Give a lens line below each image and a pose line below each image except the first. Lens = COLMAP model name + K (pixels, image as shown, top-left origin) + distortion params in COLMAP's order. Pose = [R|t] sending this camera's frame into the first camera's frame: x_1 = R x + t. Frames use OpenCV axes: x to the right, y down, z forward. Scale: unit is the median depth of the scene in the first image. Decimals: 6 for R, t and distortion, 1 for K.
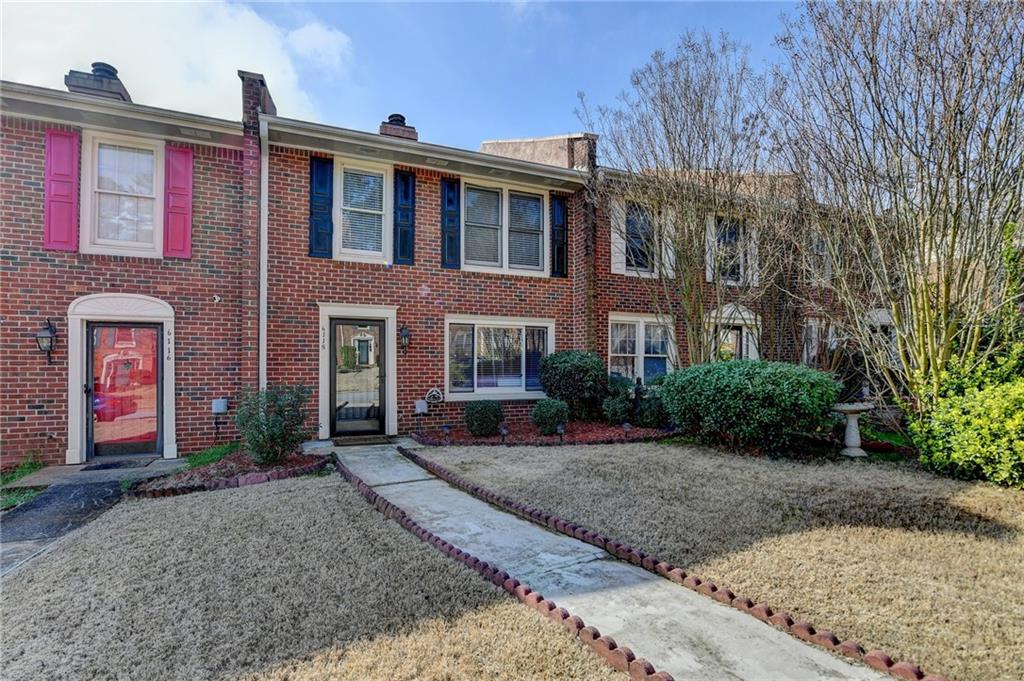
lens RADIAL K [[470.9, 0, 481.9], [0, 470.9, 364.0], [0, 0, 1]] dist [-0.012753, -0.000426]
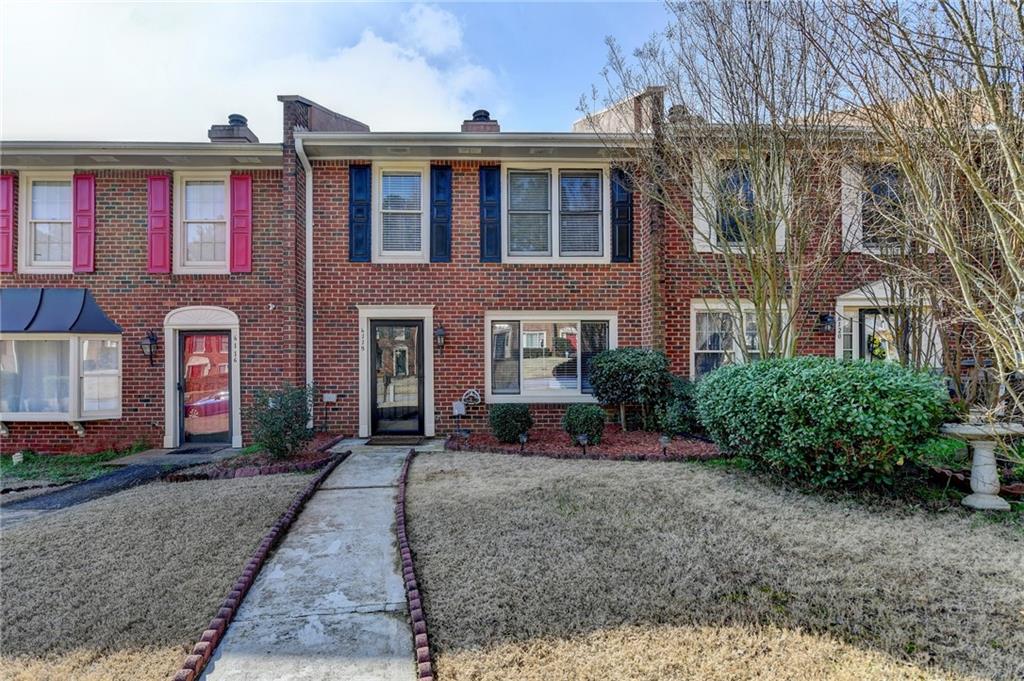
lens RADIAL K [[467.6, 0, 483.4], [0, 467.6, 368.2], [0, 0, 1]] dist [-0.012458, -0.000518]
pose [[0.935431, -0.002807, -0.353499, 0.279037], [0.006748, 0.999928, 0.009916, -0.000771], [0.353445, -0.011661, 0.935382, 0.134178]]
